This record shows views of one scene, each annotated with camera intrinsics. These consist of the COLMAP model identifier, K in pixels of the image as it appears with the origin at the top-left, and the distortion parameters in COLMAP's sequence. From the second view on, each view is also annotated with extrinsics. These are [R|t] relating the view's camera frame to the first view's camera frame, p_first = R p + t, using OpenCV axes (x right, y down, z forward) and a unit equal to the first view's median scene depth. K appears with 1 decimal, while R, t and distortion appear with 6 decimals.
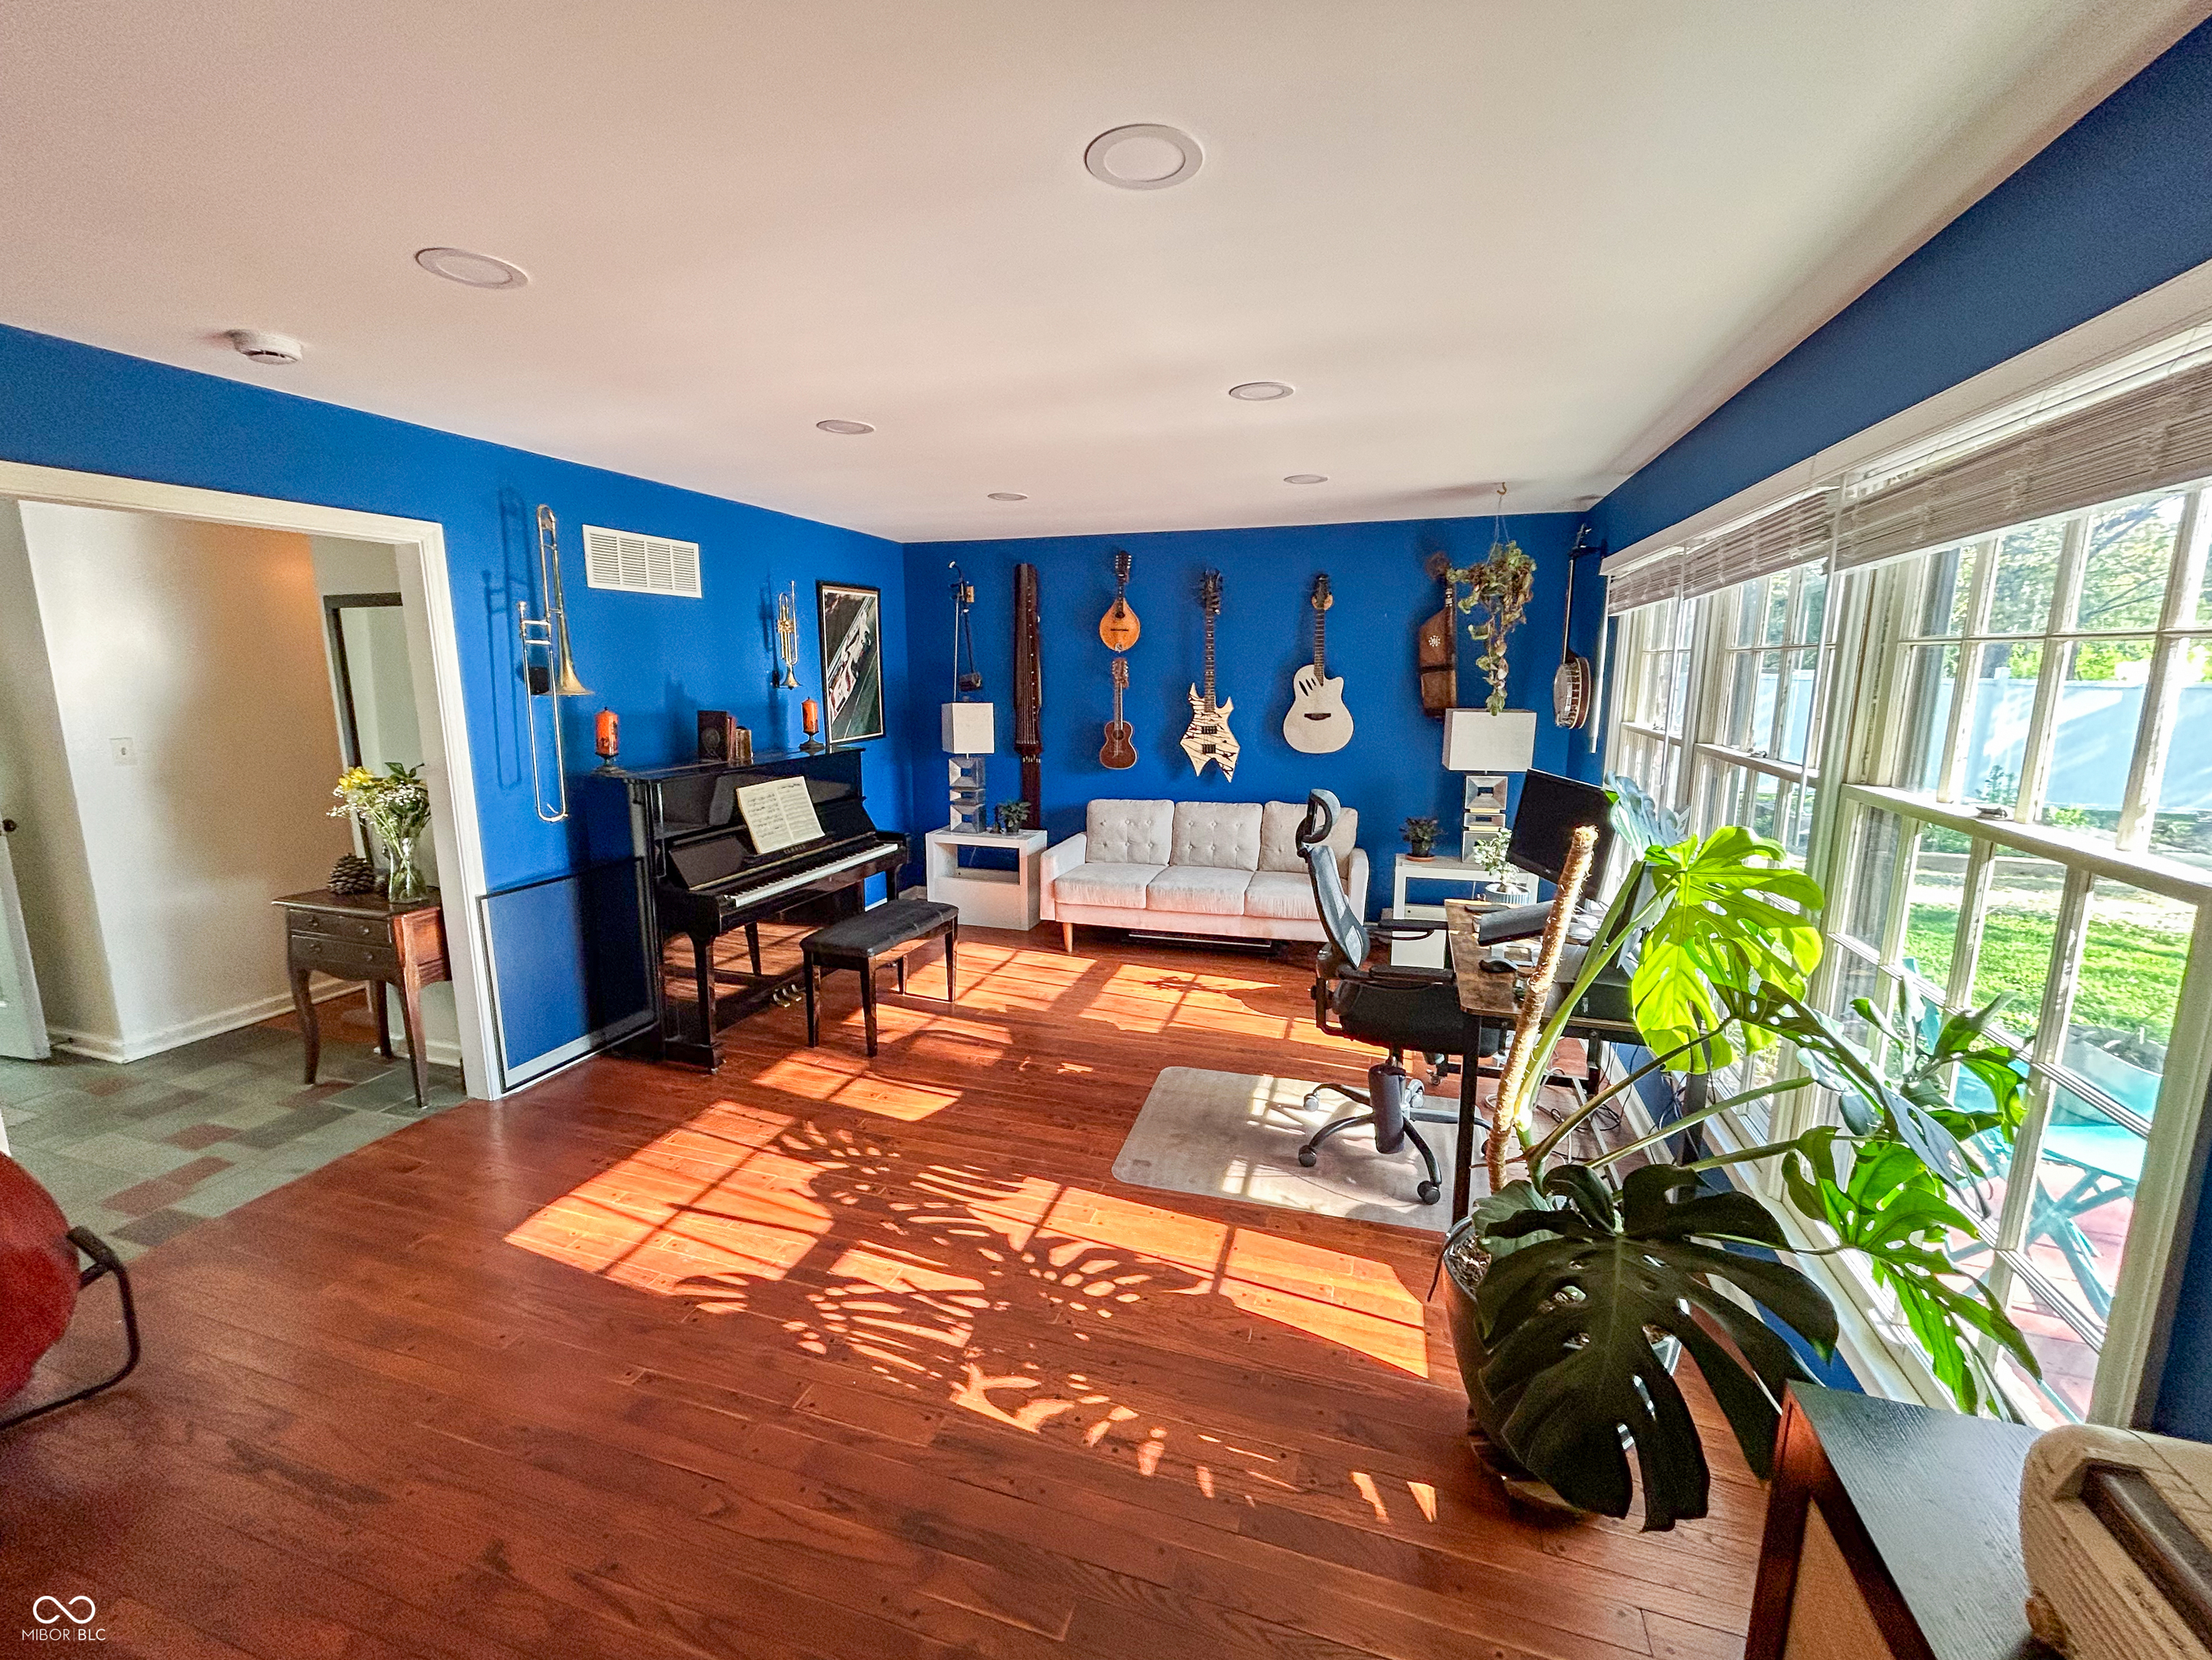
lens RADIAL K [[928.1, 0, 1110.1], [0, 928.1, 826.1], [0, 0, 1]] dist [-0.000063, -0.000134]
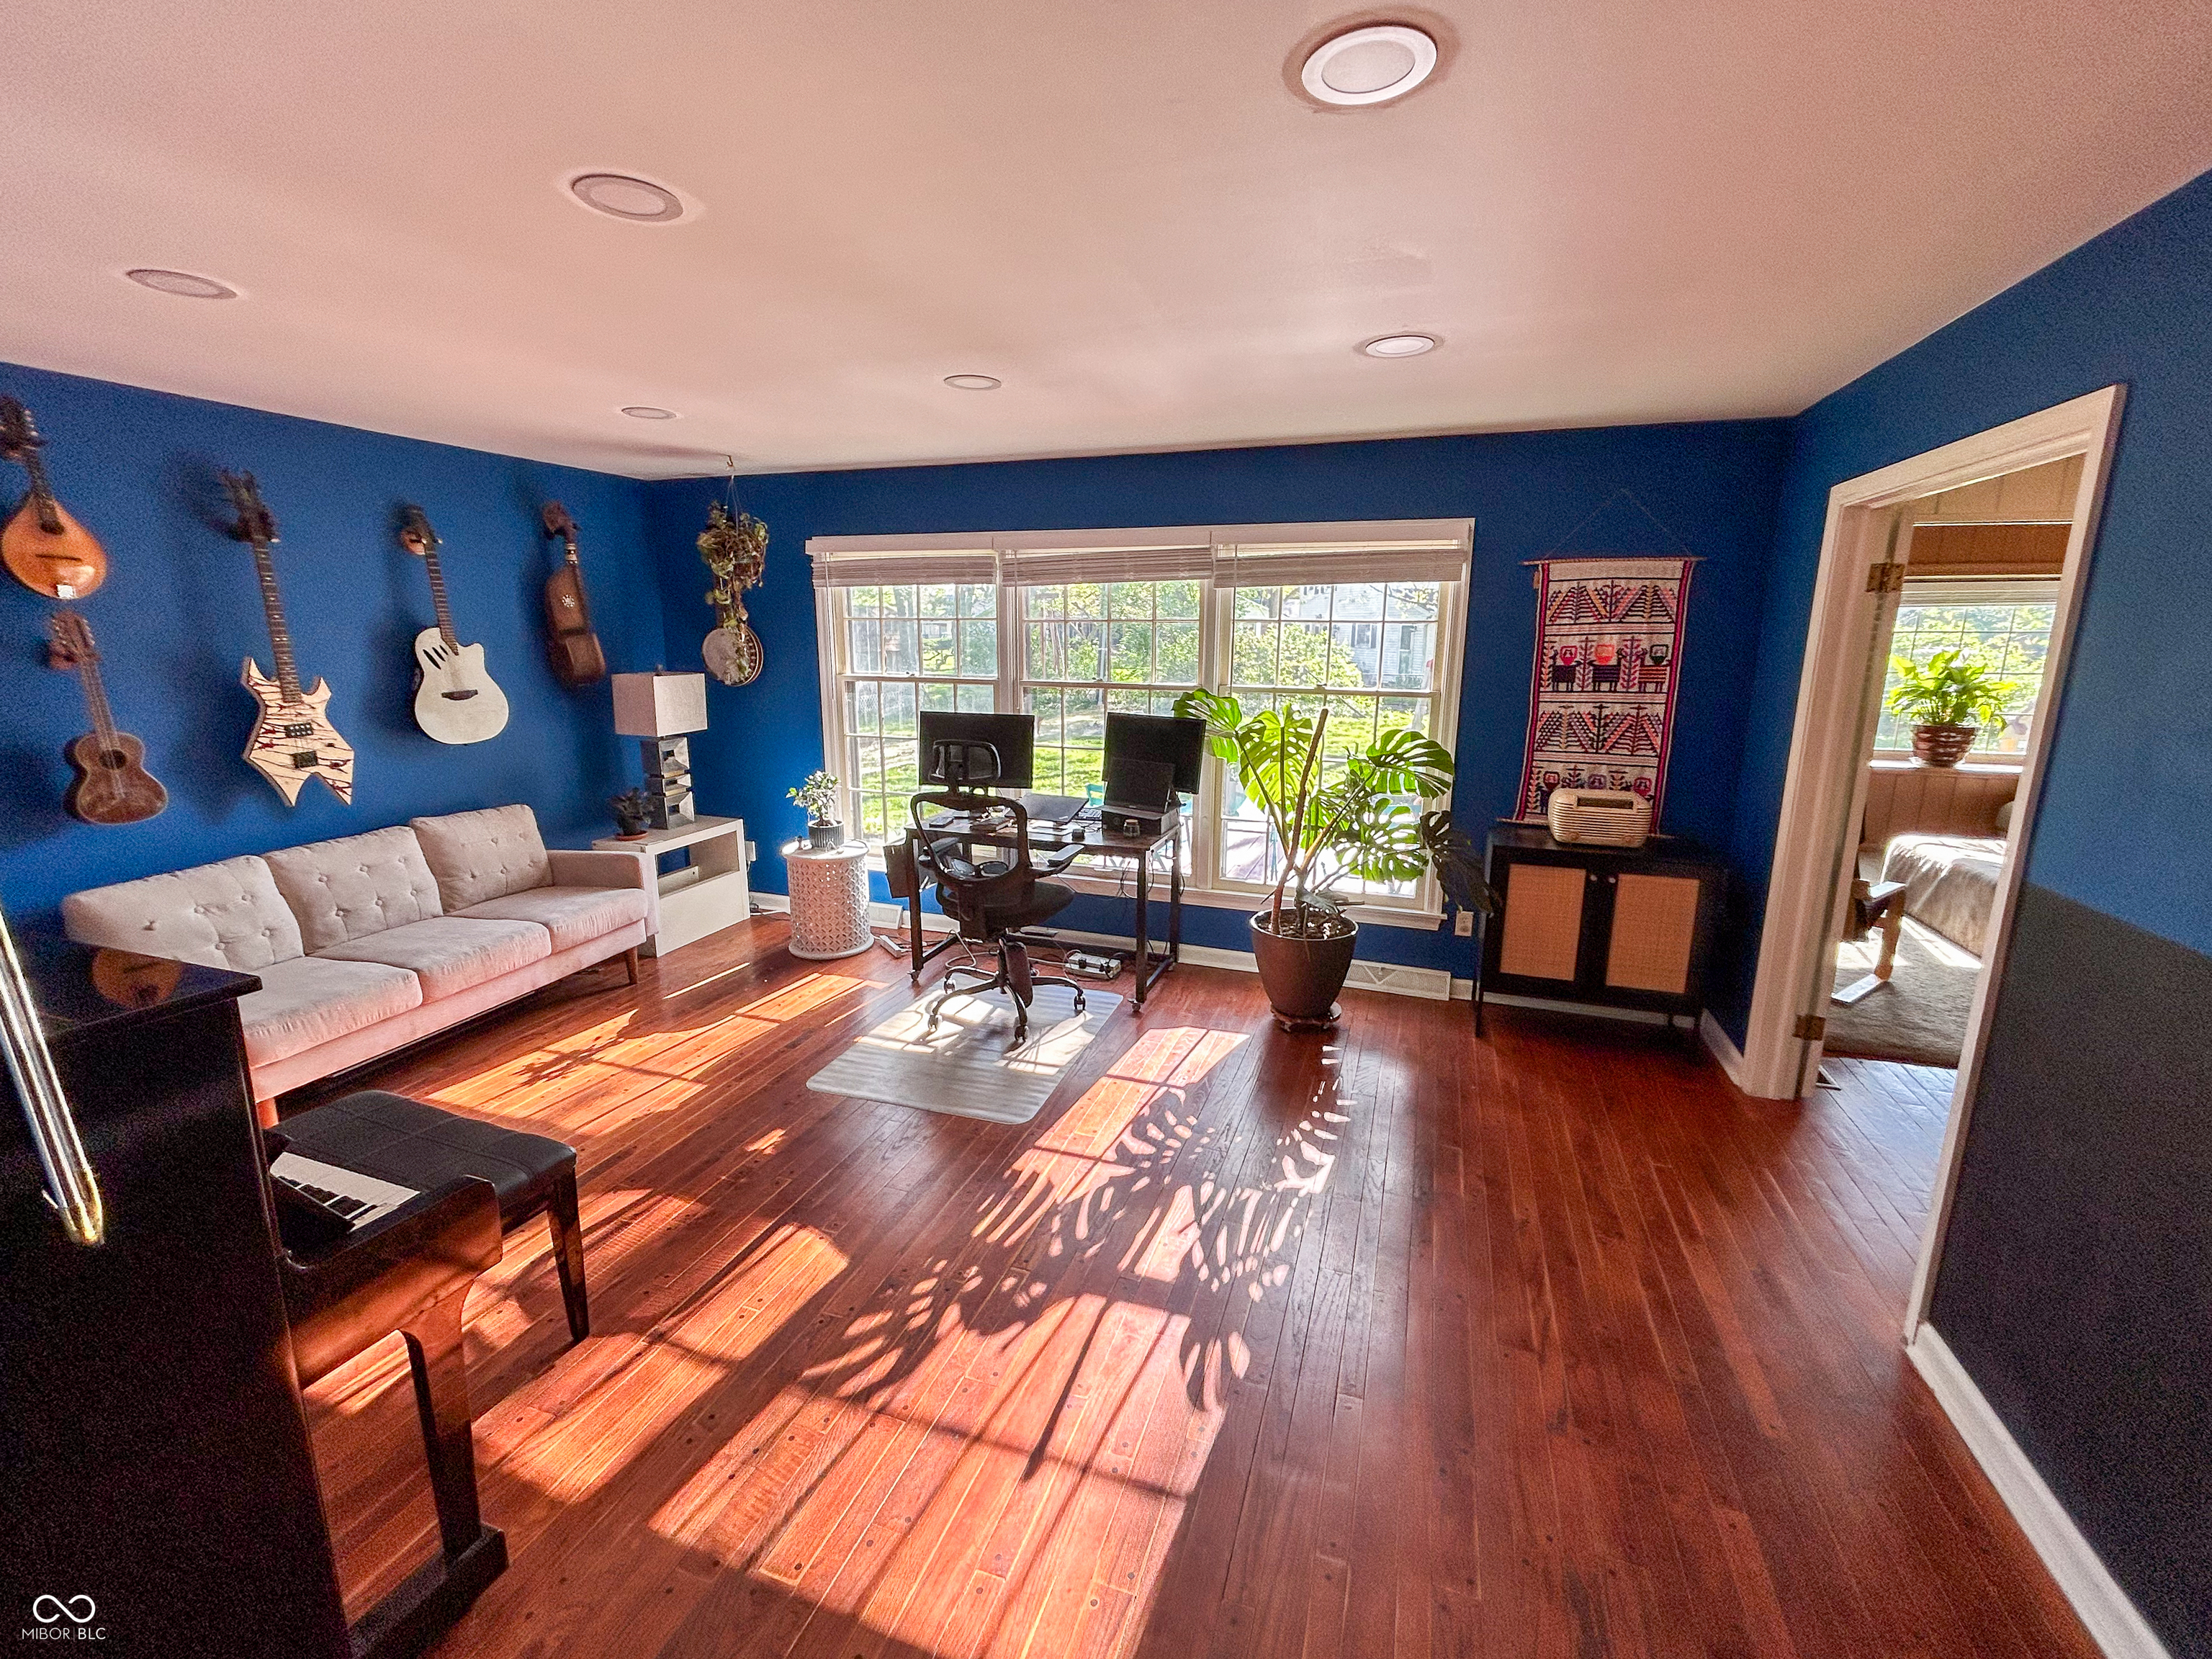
lens RADIAL K [[927.9, 0, 1110.1], [0, 927.9, 825.6], [0, 0, 1]] dist [-0.000063, -0.000134]
pose [[0.028335, -0.206952, 0.977941, -0.593554], [0.167549, 0.965476, 0.199459, -0.085988], [-0.985456, 0.158201, 0.062032, 0.491125]]
